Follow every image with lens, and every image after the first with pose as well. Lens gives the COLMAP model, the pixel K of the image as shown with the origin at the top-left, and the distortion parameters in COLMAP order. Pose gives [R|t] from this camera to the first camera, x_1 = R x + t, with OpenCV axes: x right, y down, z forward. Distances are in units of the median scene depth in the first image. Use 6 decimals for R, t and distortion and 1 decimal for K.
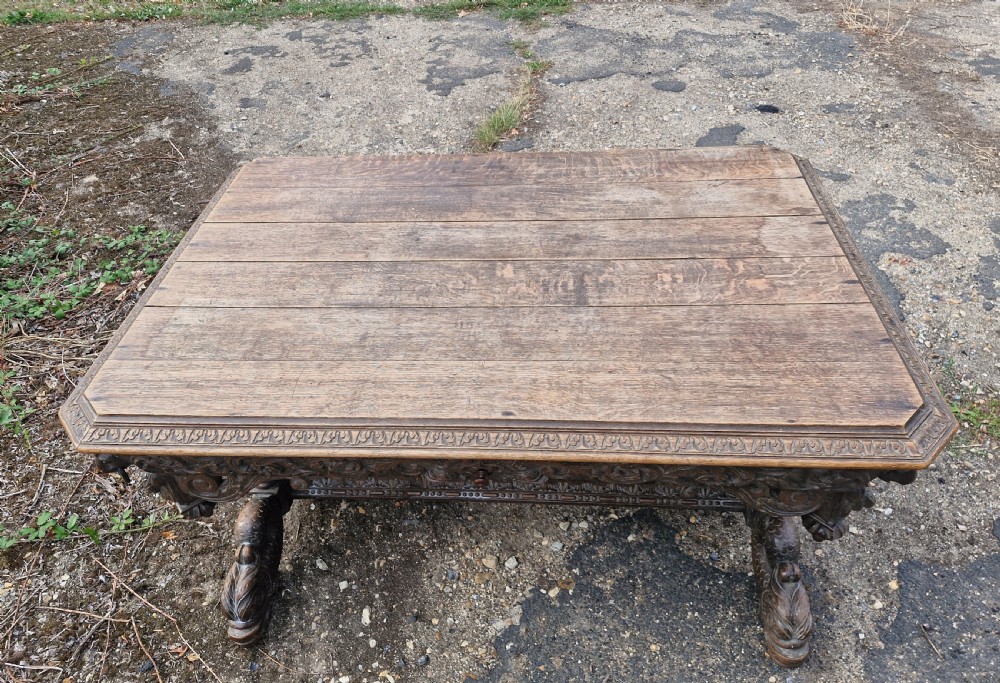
lens RADIAL K [[696.6, 0, 492.9], [0, 696.6, 290.0], [0, 0, 1]] dist [0.040692, -0.038637]
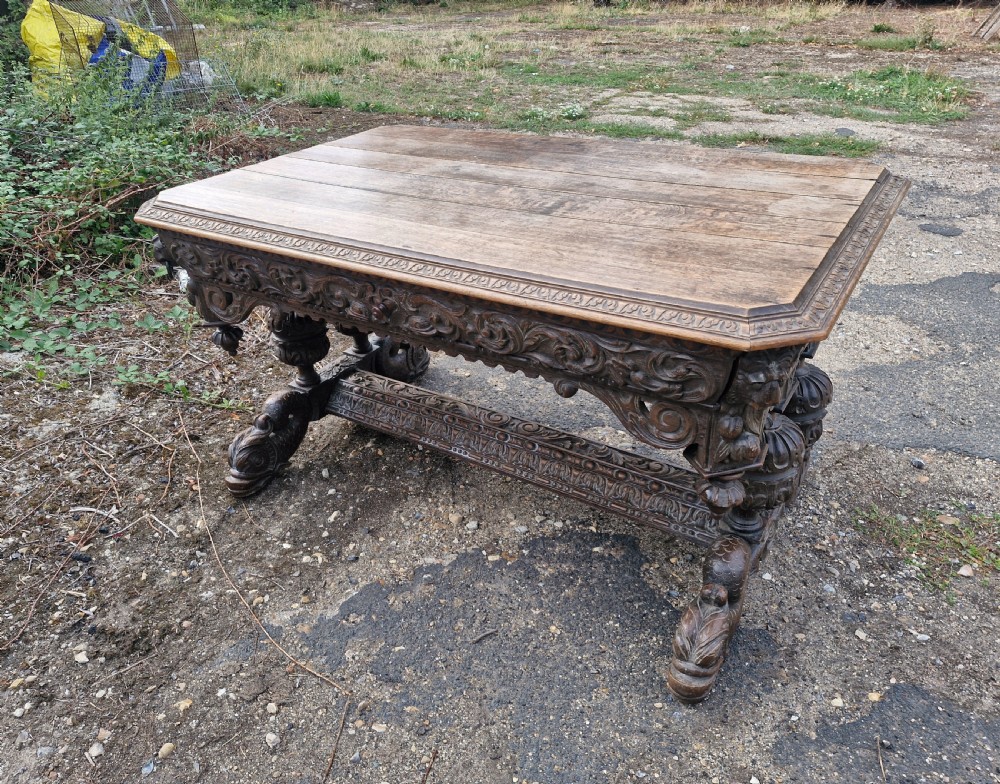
lens RADIAL K [[733.4, 0, 466.6], [0, 733.4, 393.9], [0, 0, 1]] dist [0.102965, -0.140267]
pose [[0.871926, 0.266633, -0.410671, 0.411678], [-0.313530, 0.948261, -0.050009, 0.273873], [0.376089, 0.172362, 0.910411, 0.007378]]
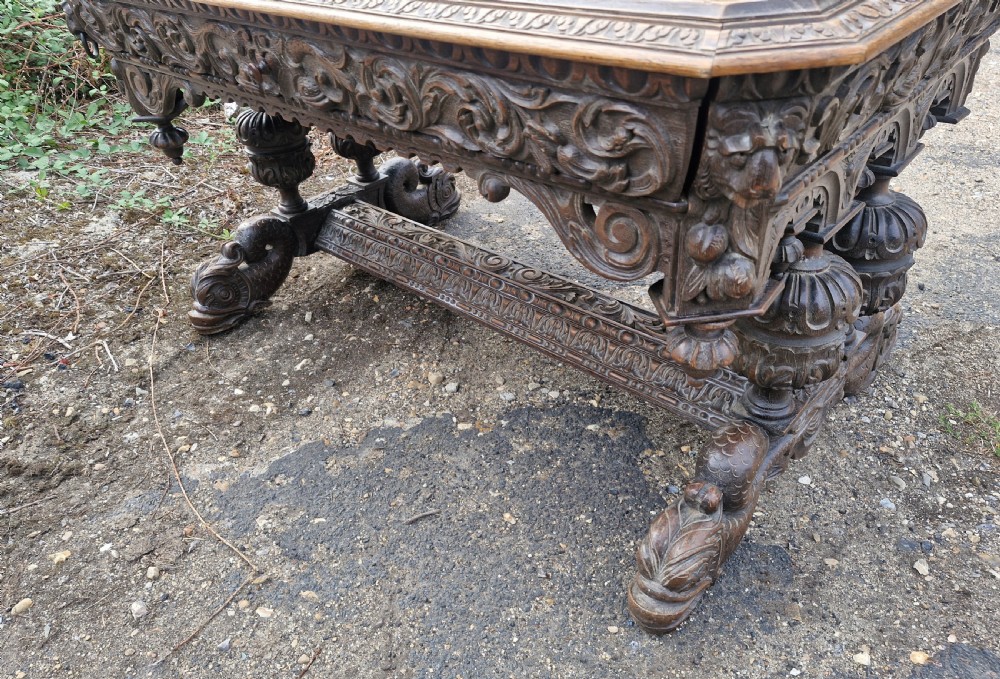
lens RADIAL K [[703.0, 0, 491.8], [0, 703.0, 366.8], [0, 0, 1]] dist [0.095092, -0.117982]
pose [[0.785393, 0.382619, -0.486580, 0.475847], [-0.374530, 0.919600, 0.118589, 0.256704], [0.492833, 0.089100, 0.865550, 0.302781]]
